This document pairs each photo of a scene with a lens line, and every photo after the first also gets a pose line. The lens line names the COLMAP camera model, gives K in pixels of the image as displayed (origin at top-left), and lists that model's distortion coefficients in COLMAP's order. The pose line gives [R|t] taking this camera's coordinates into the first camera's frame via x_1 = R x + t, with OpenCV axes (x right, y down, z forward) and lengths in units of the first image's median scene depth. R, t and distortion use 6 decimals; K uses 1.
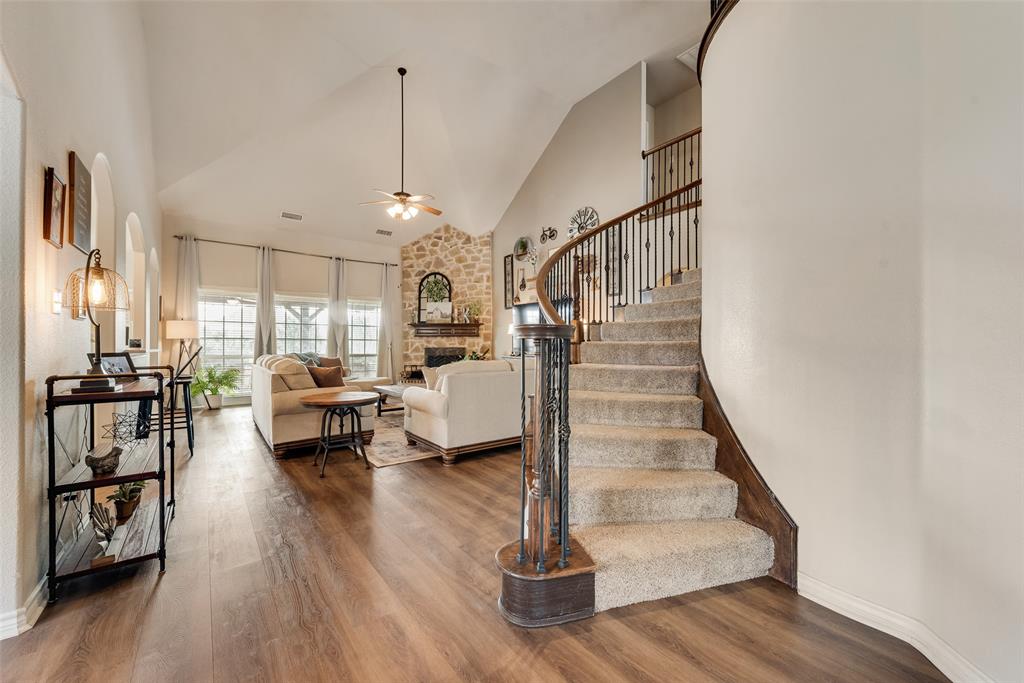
lens RADIAL K [[401.0, 0, 511.9], [0, 401.0, 345.1], [0, 0, 1]] dist [0.010793, -0.003288]
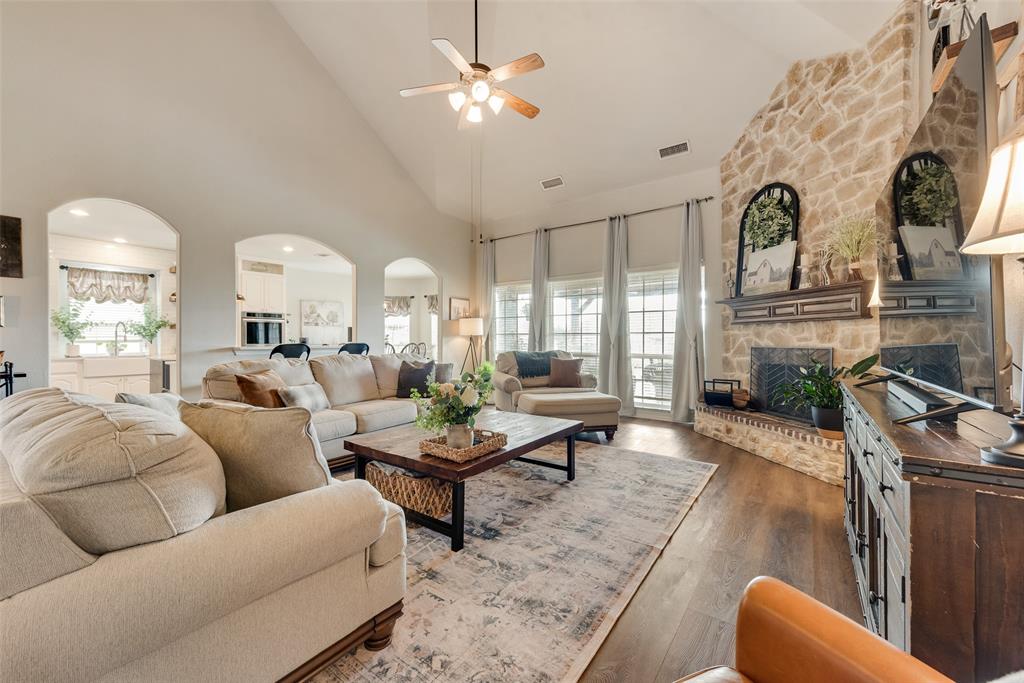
lens RADIAL K [[401.0, 0, 500.9], [0, 401.0, 339.1], [0, 0, 1]] dist [0.010793, -0.003288]
pose [[0.260582, -0.001179, -0.965451, 0.180298], [0.002661, 0.999996, -0.000503, -0.003540], [0.965448, -0.002438, 0.260584, 0.584603]]
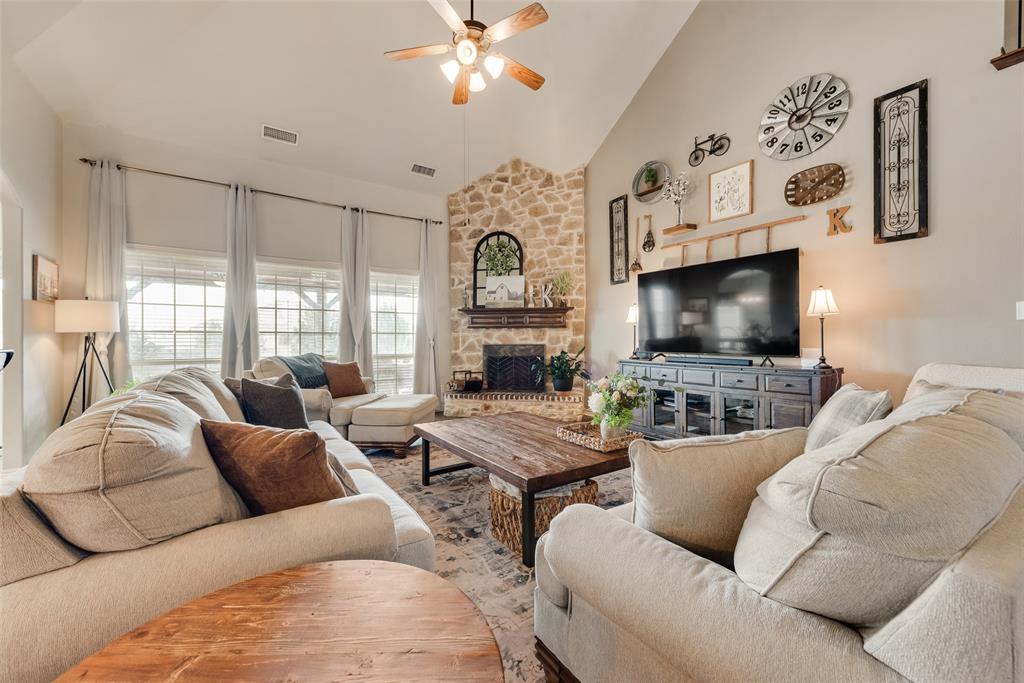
lens RADIAL K [[401.0, 0, 511.6], [0, 401.0, 341.0], [0, 0, 1]] dist [0.010793, -0.003288]
pose [[0.997892, -0.003080, -0.064817, -0.128303], [0.003510, 0.999973, 0.006526, -0.004113], [0.064795, -0.006739, 0.997876, 0.340278]]
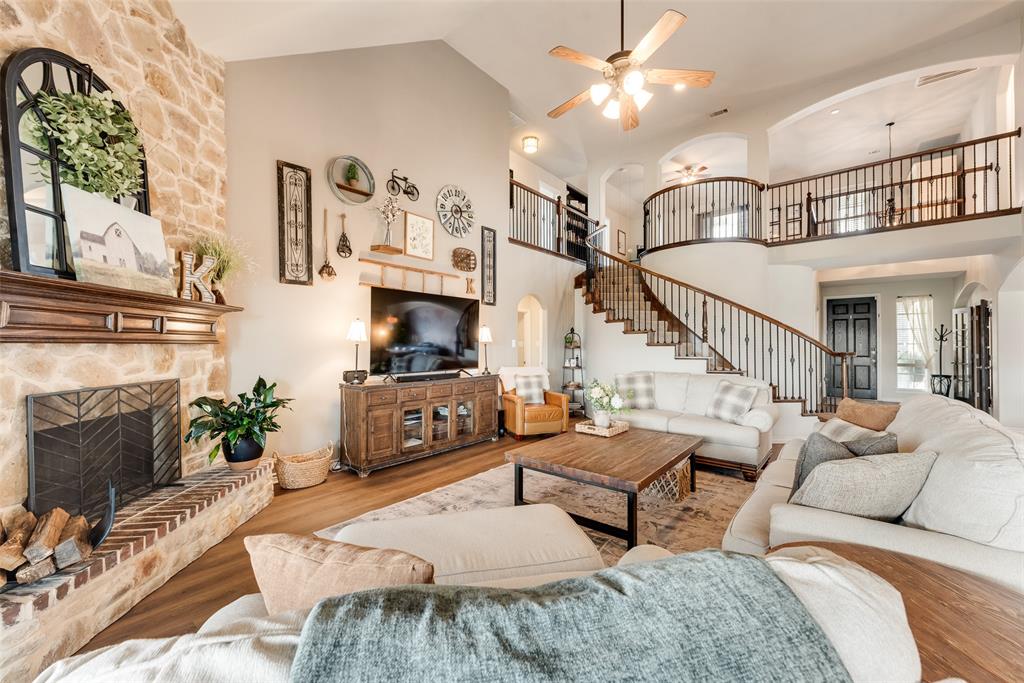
lens RADIAL K [[401.0, 0, 503.1], [0, 401.0, 342.8], [0, 0, 1]] dist [0.010793, -0.003288]
pose [[-0.209059, 0.007074, 0.977878, -0.473774], [0.001796, 0.999975, -0.006850, -0.019108], [-0.977901, 0.000324, -0.209066, 0.819866]]
